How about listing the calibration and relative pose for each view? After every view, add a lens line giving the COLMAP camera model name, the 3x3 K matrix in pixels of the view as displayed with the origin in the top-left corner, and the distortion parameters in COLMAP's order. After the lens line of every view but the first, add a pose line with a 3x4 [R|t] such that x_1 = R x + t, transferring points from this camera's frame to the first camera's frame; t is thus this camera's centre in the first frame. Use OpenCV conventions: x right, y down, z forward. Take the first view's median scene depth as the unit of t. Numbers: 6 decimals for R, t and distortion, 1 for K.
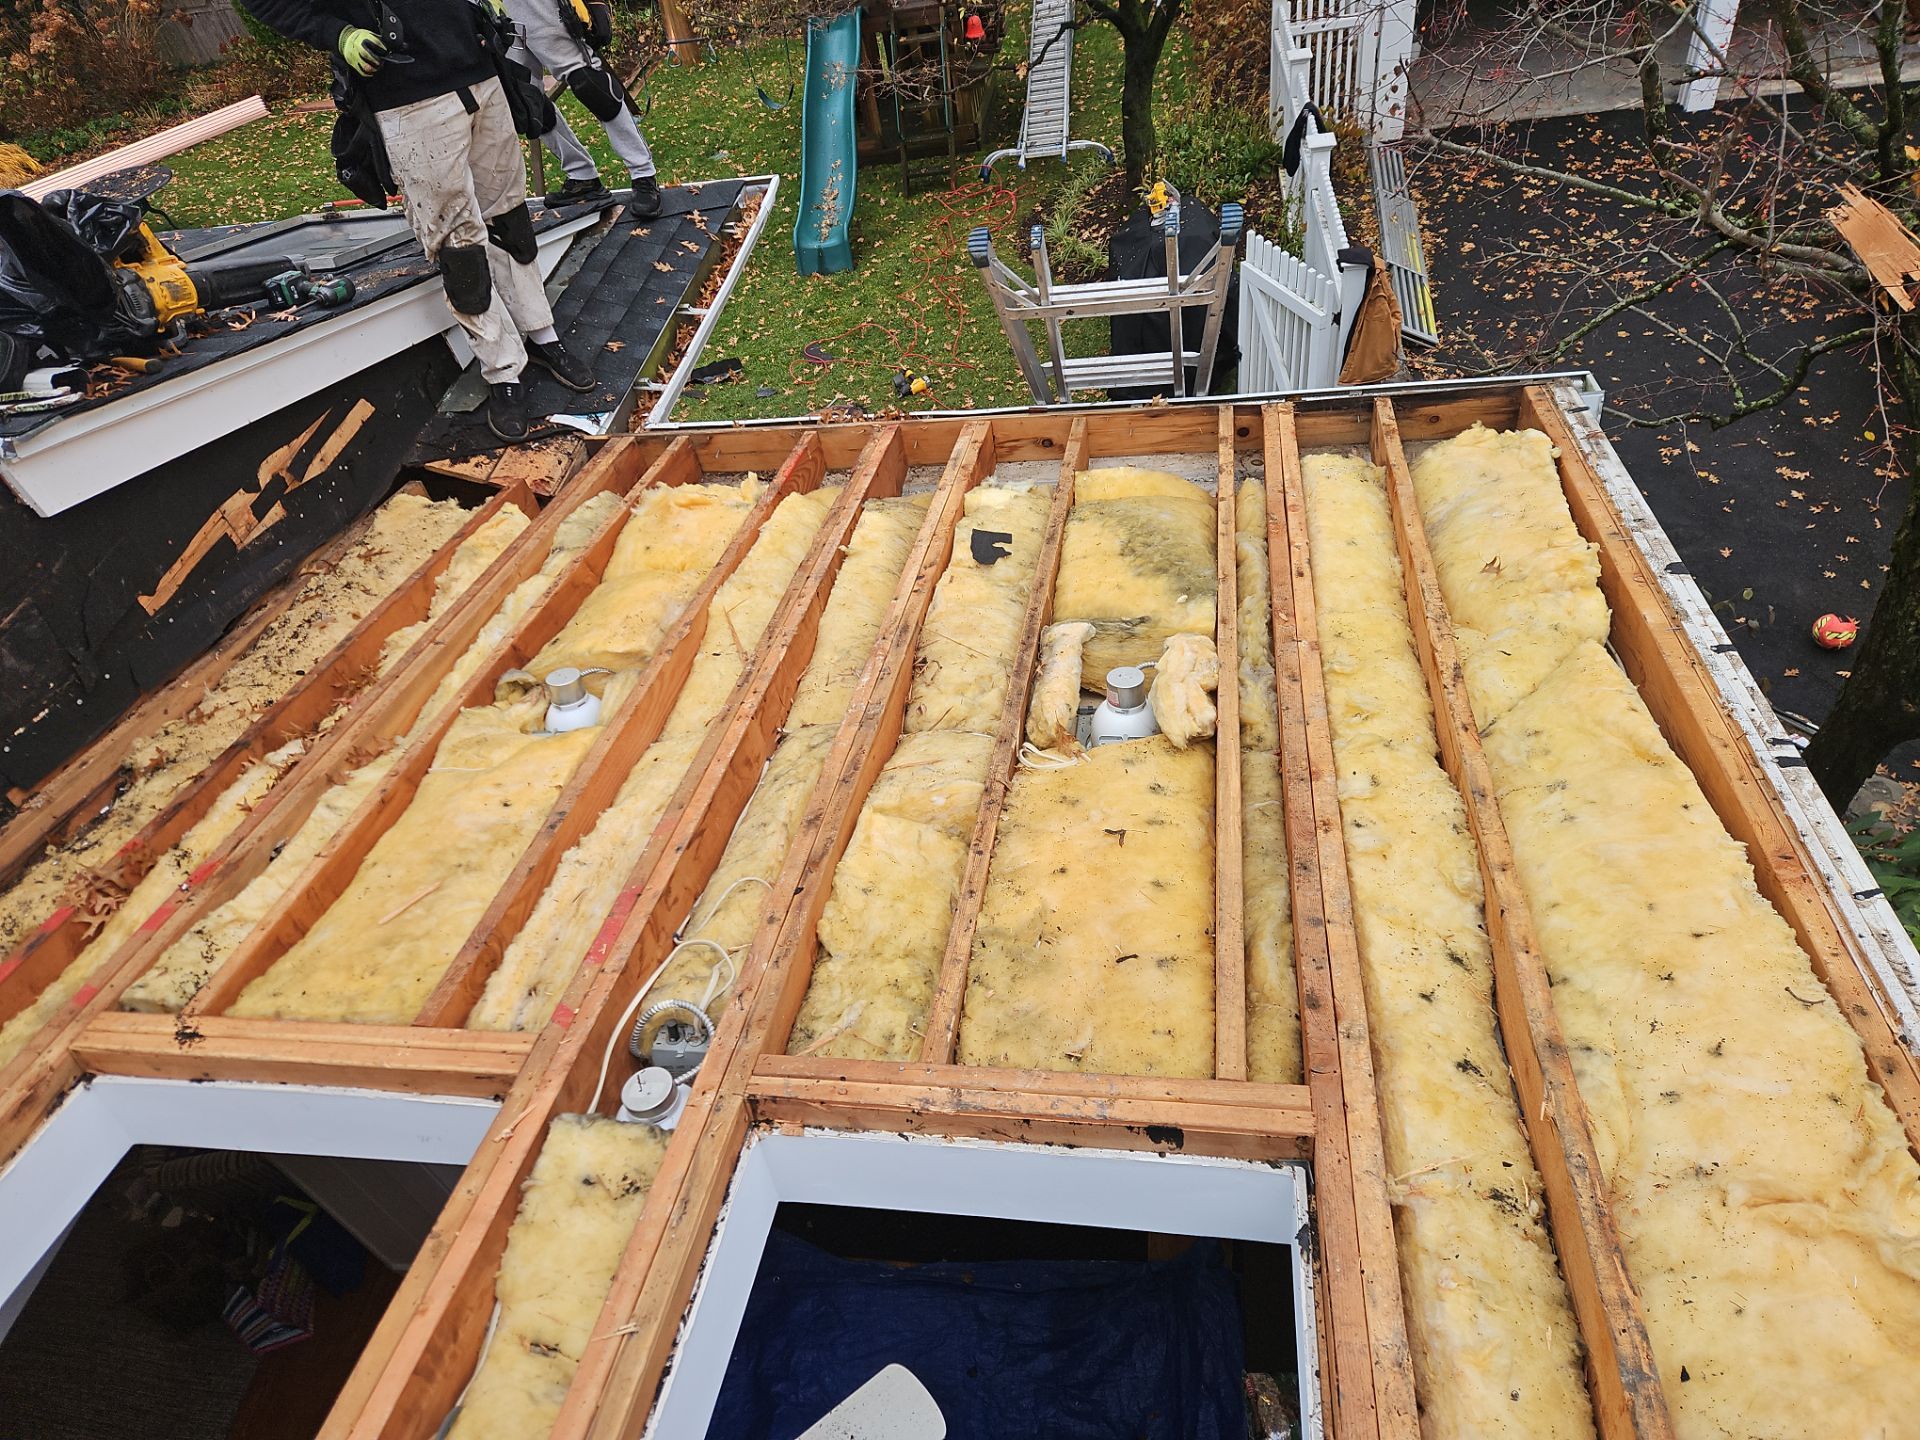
lens RADIAL K [[1331.6, 0, 960.0], [0, 1331.6, 720.0], [0, 0, 1]] dist [0.104798, -0.088138]
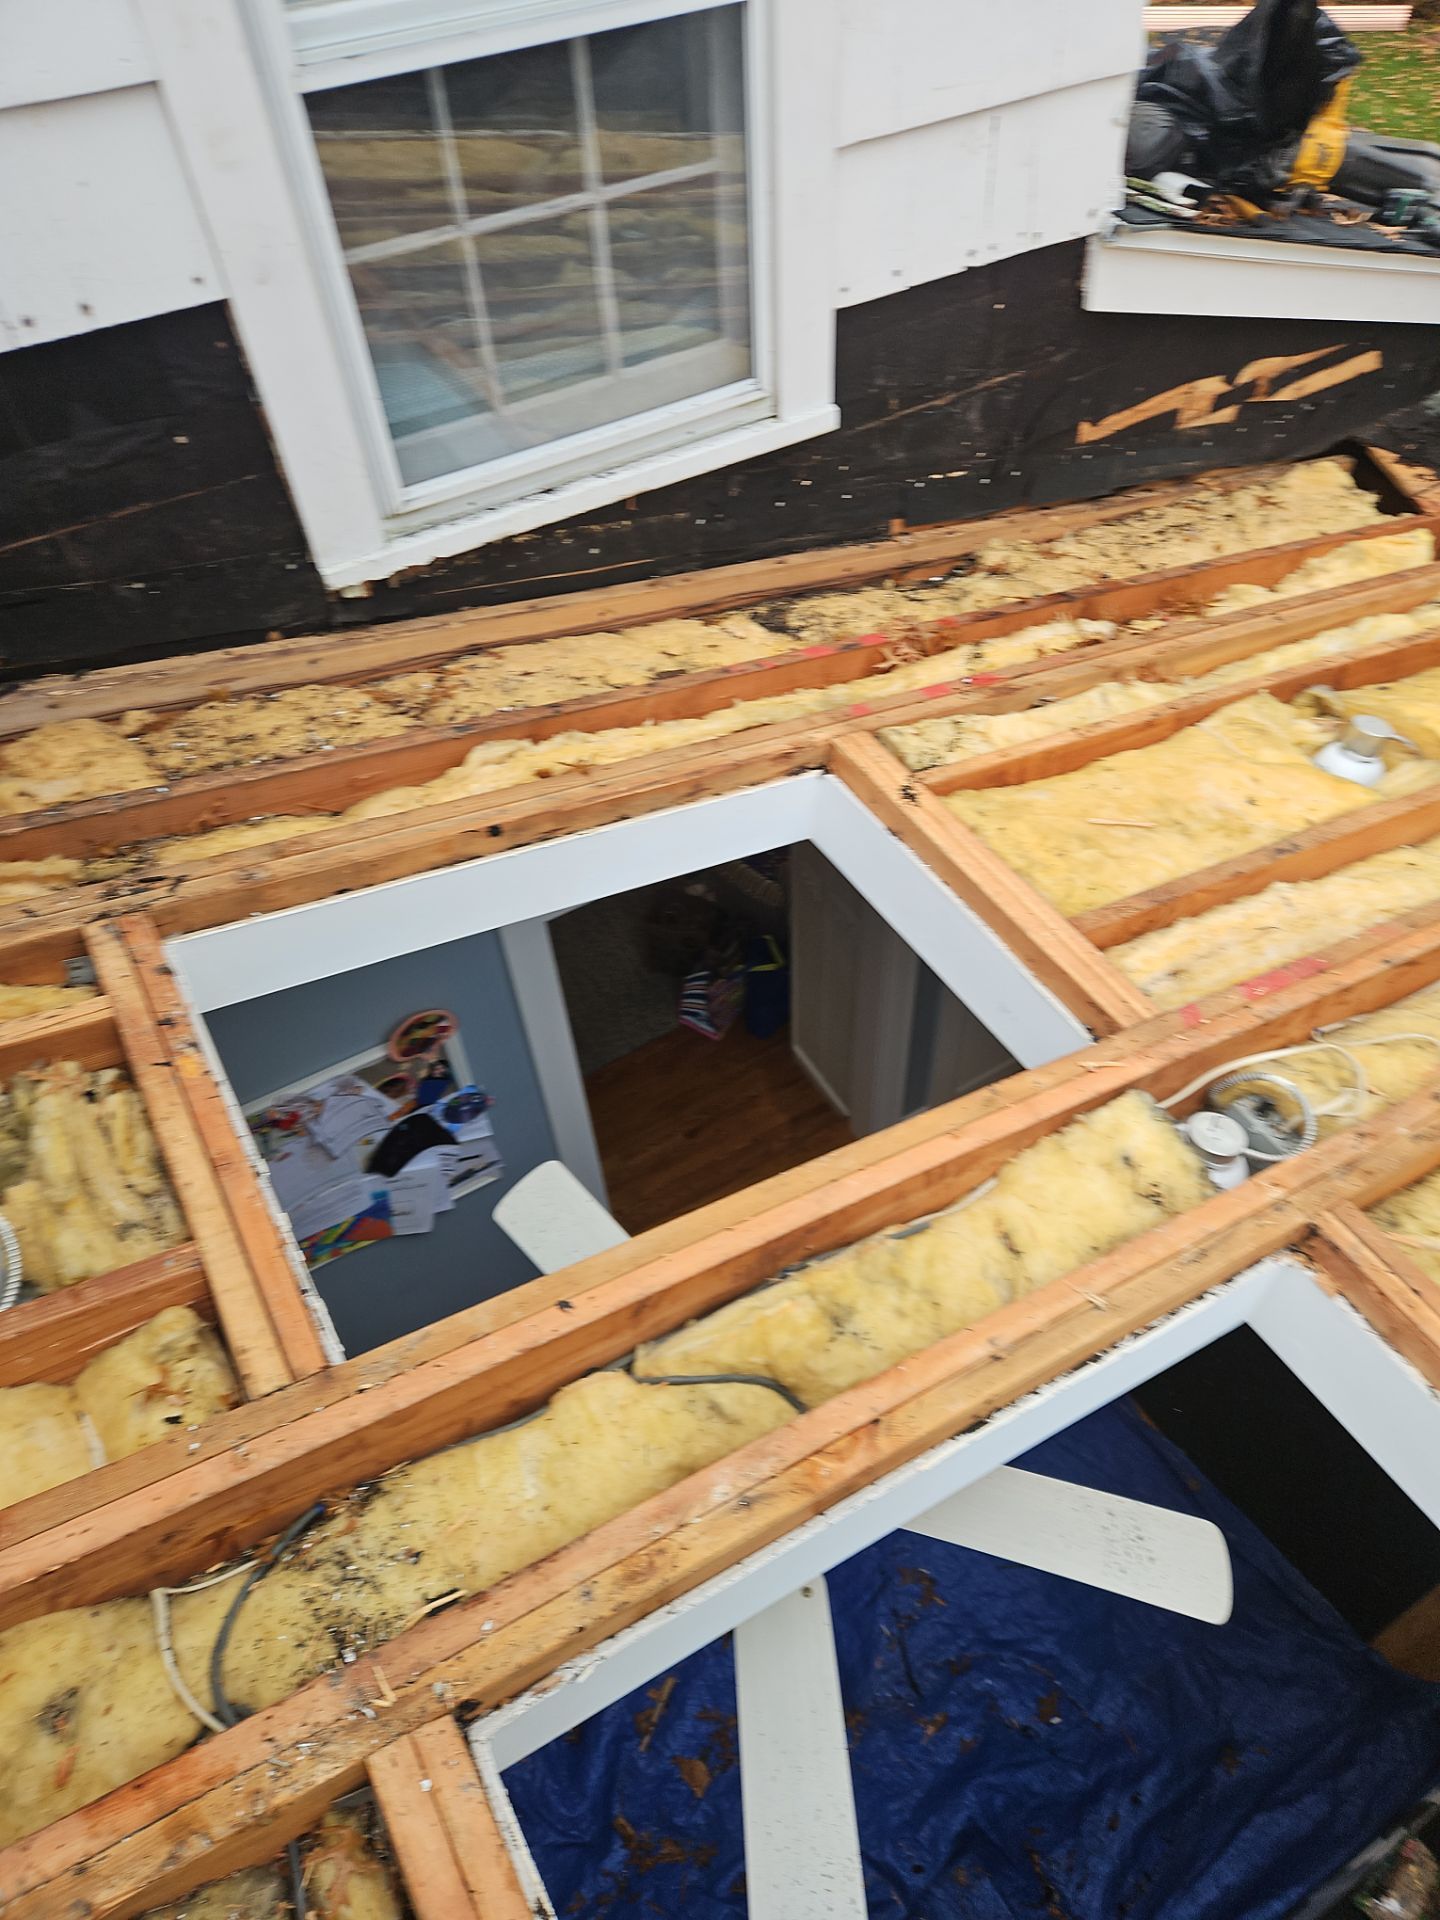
lens RADIAL K [[1331.6, 0, 707.8], [0, 1331.6, 952.5], [0, 0, 1]] dist [0.104798, -0.088138]
pose [[0.624976, 0.668195, -0.403635, -0.101961], [-0.593600, 0.742579, 0.310186, 0.061834], [0.506995, 0.045739, 0.860734, -0.009639]]
